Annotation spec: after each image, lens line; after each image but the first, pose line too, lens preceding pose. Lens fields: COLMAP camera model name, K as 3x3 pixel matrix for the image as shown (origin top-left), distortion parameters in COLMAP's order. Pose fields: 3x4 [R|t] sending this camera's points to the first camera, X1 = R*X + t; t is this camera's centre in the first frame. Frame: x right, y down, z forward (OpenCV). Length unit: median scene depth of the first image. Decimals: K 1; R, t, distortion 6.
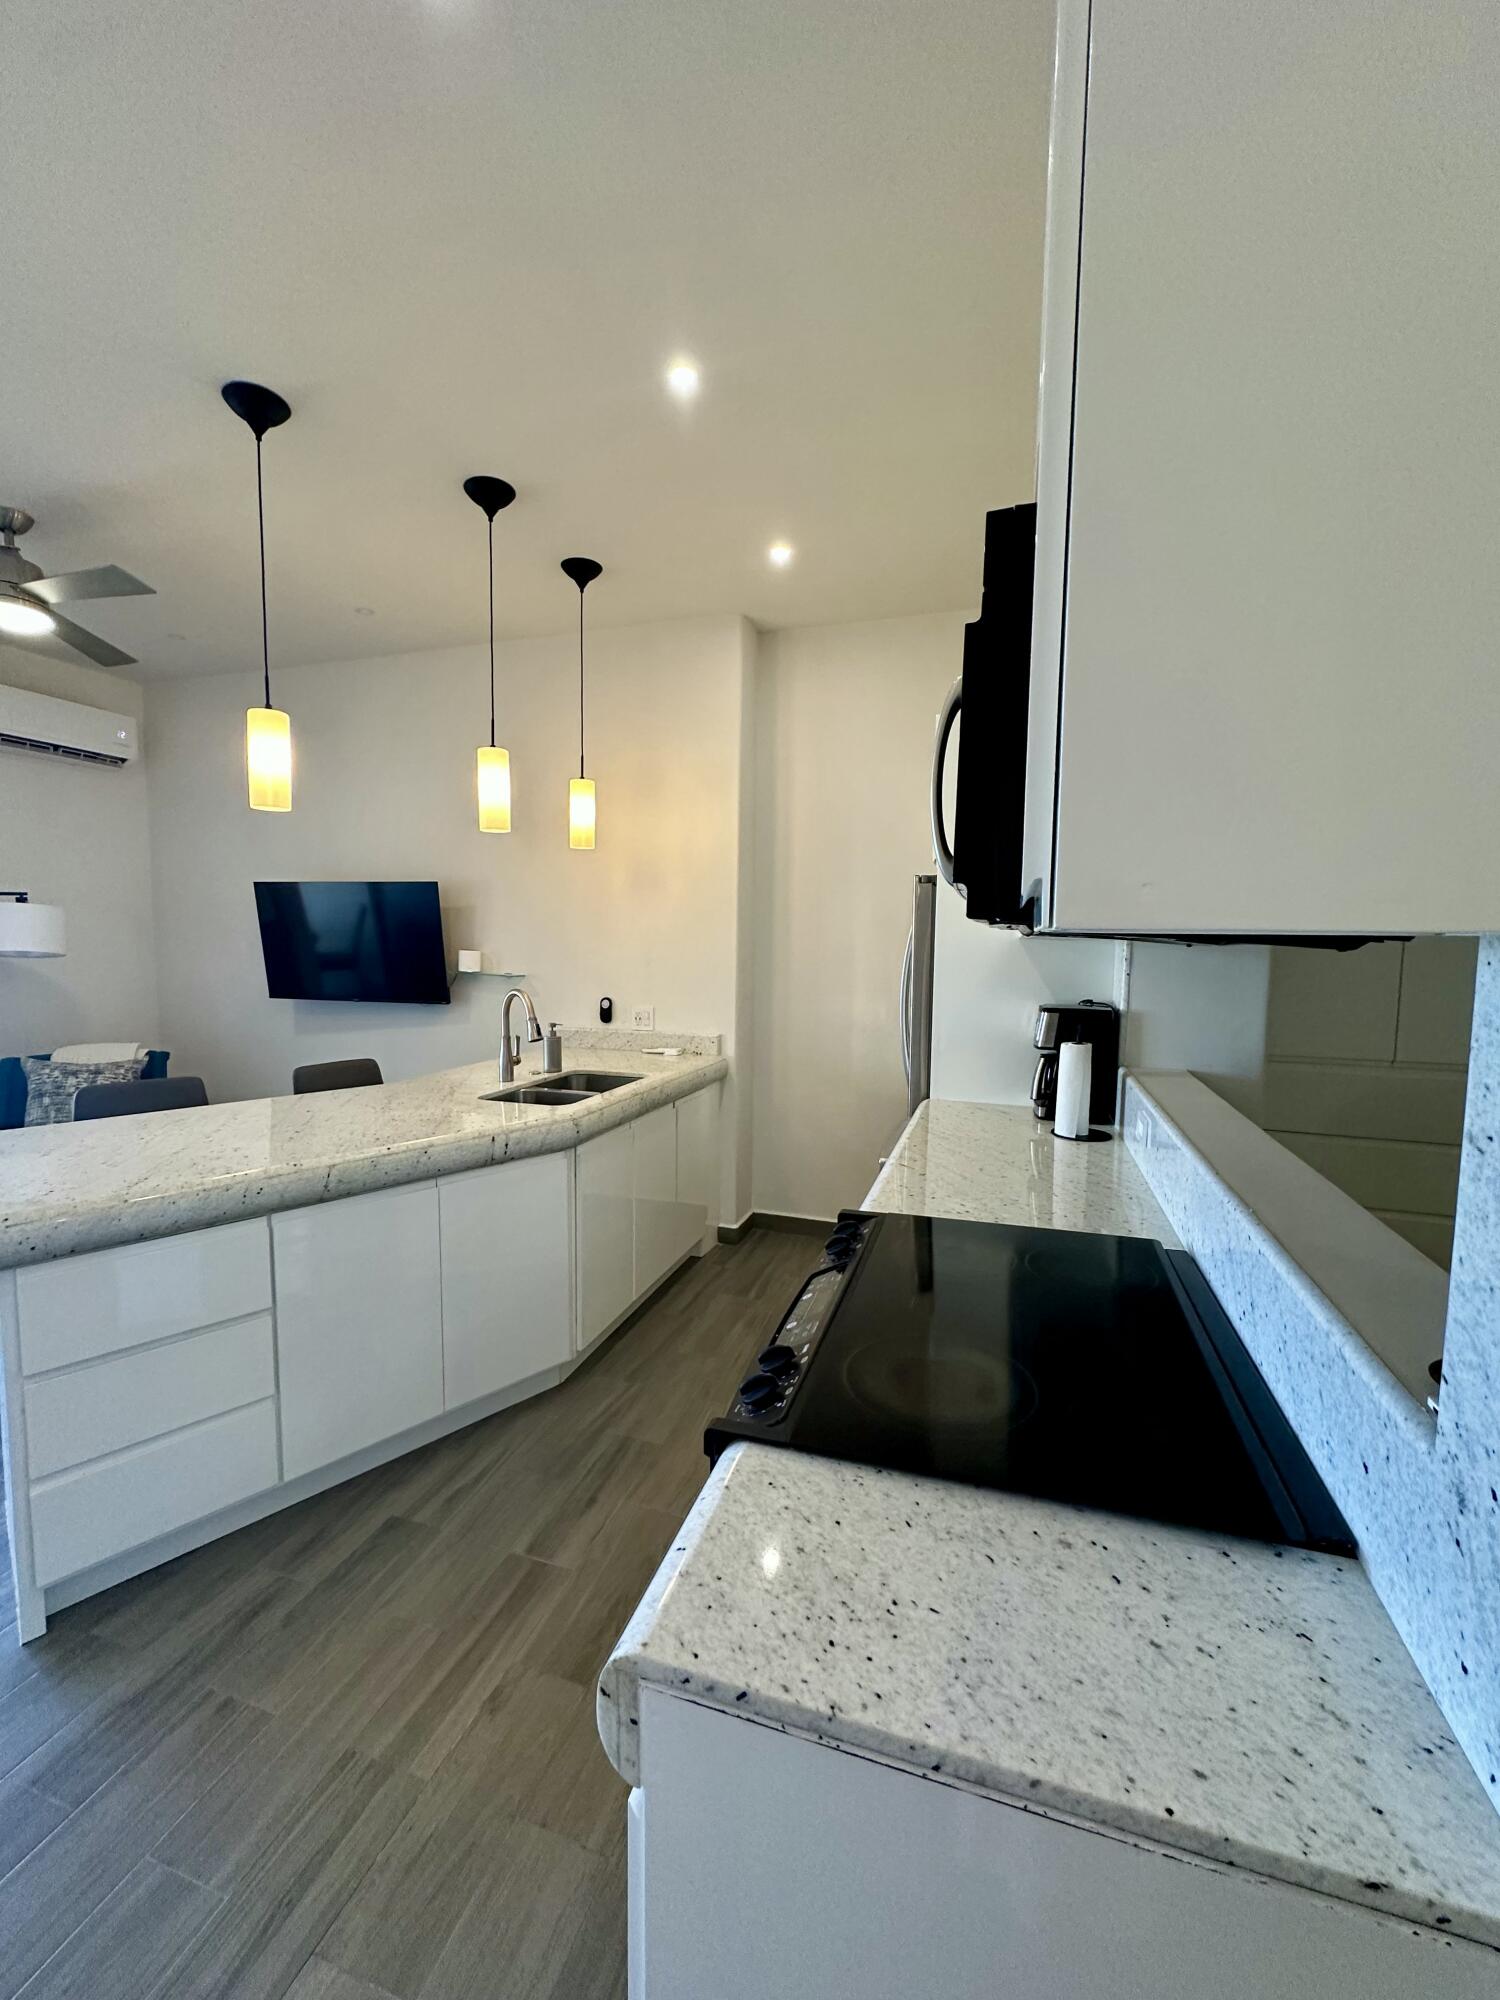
lens RADIAL K [[796.3, 0, 755.8], [0, 796.3, 1000.1], [0, 0, 1]] dist [-0.002246, 0.000980]
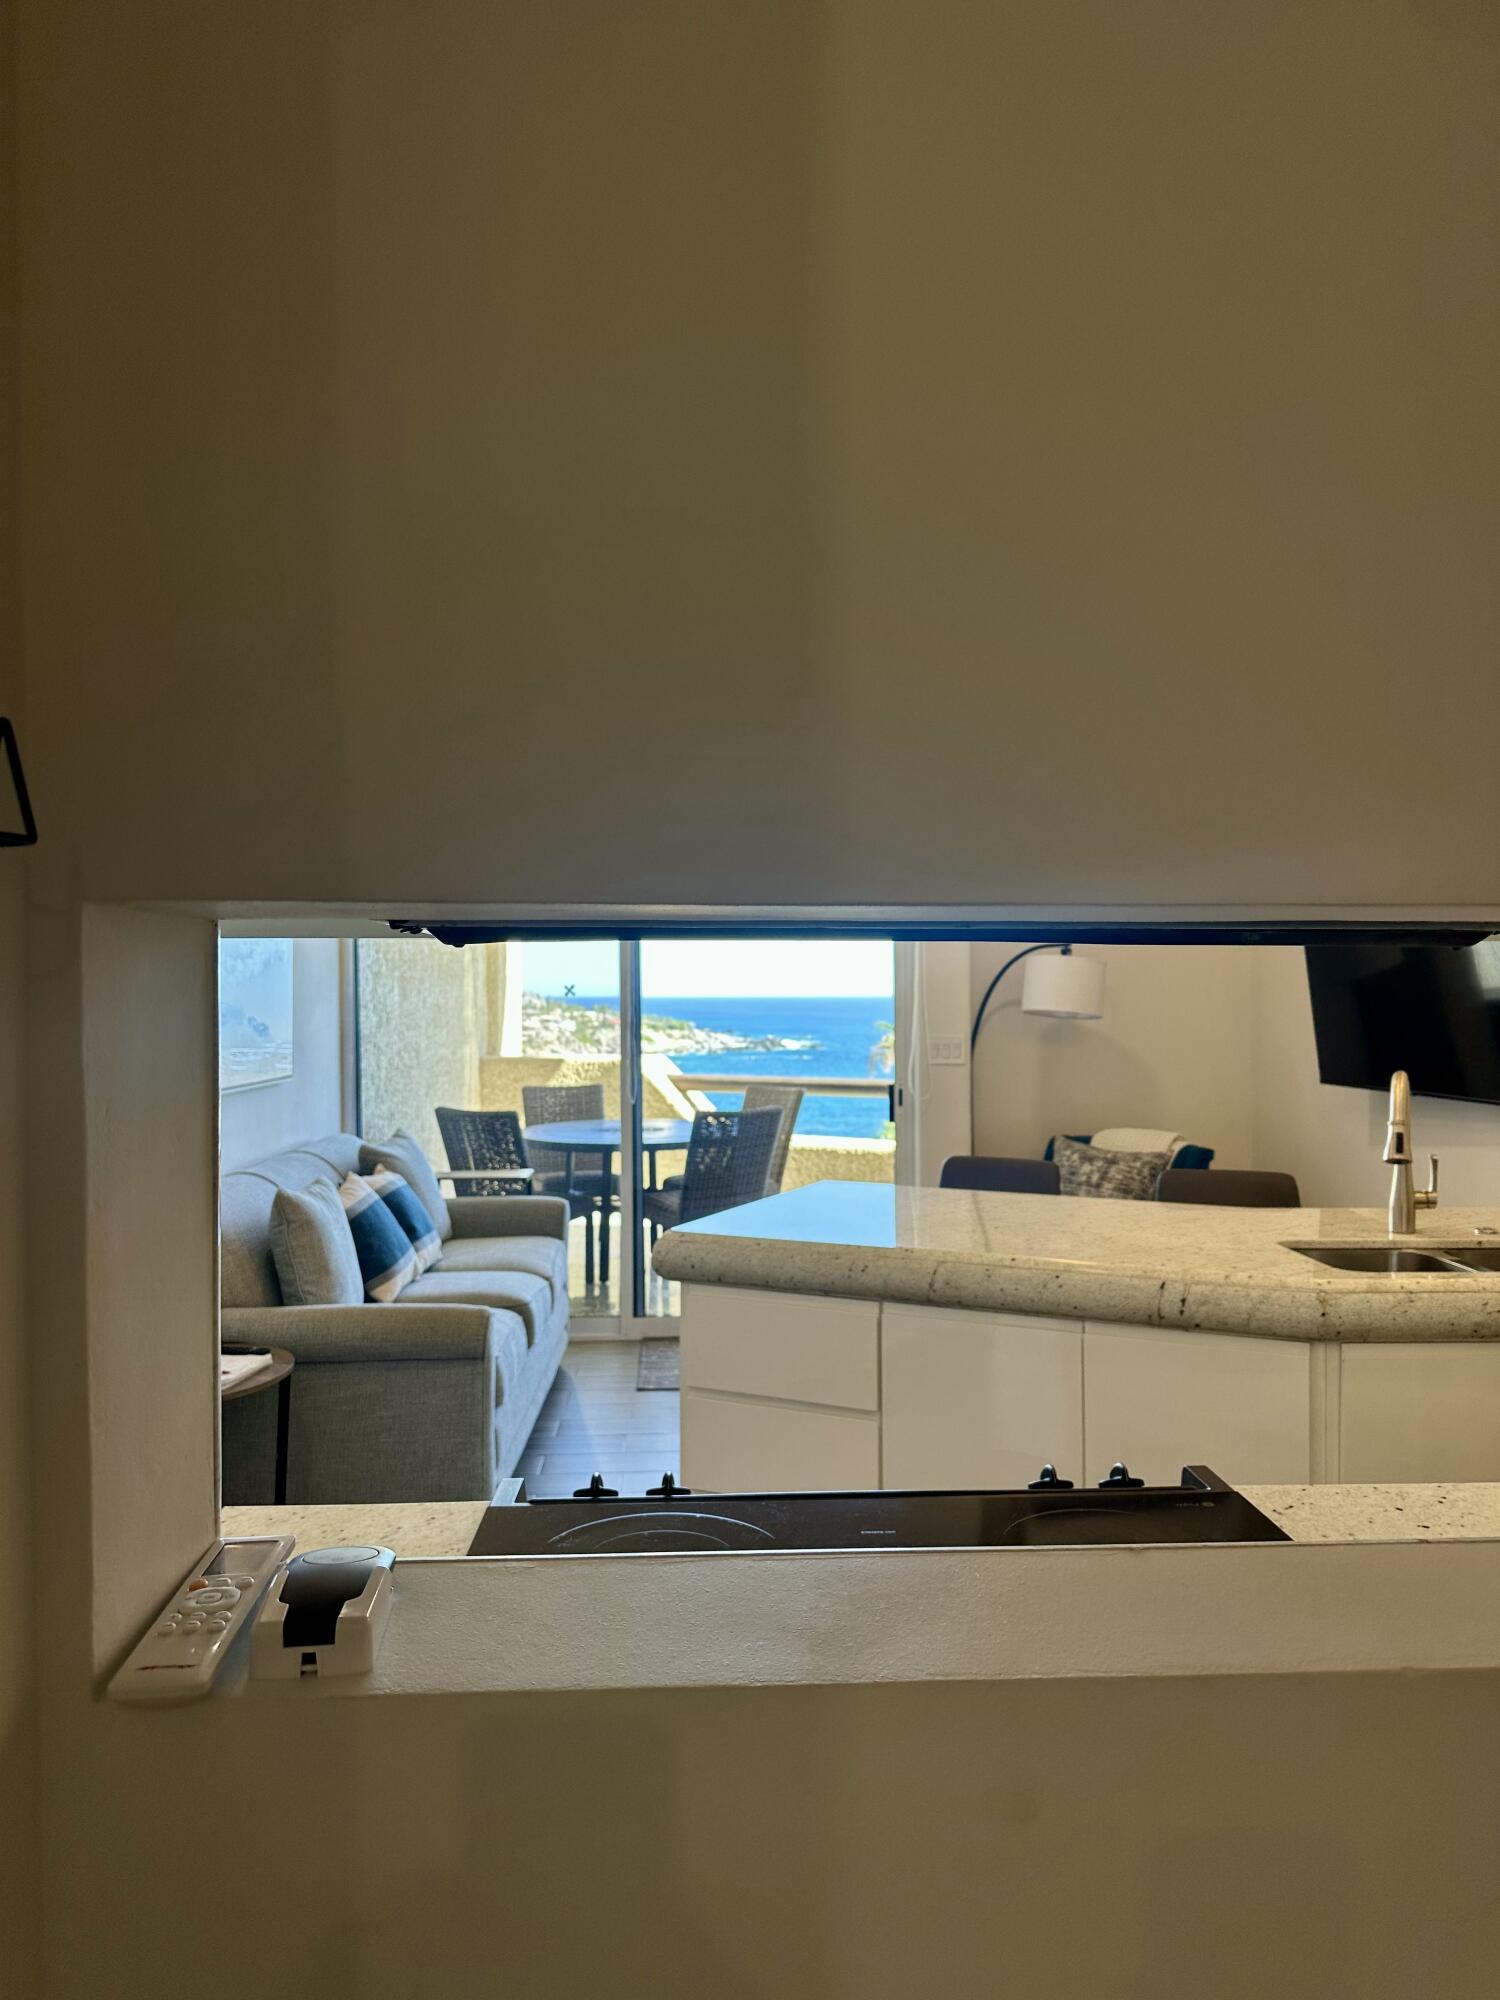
lens RADIAL K [[1399.4, 0, 760.2], [0, 1399.4, 1000.2], [0, 0, 1]] dist [0.070992, -0.087067]
pose [[0.344586, -0.006877, -0.938729, 0.641381], [-0.072098, 0.996826, -0.033769, 0.002101], [0.935982, 0.079317, 0.342997, 0.263012]]
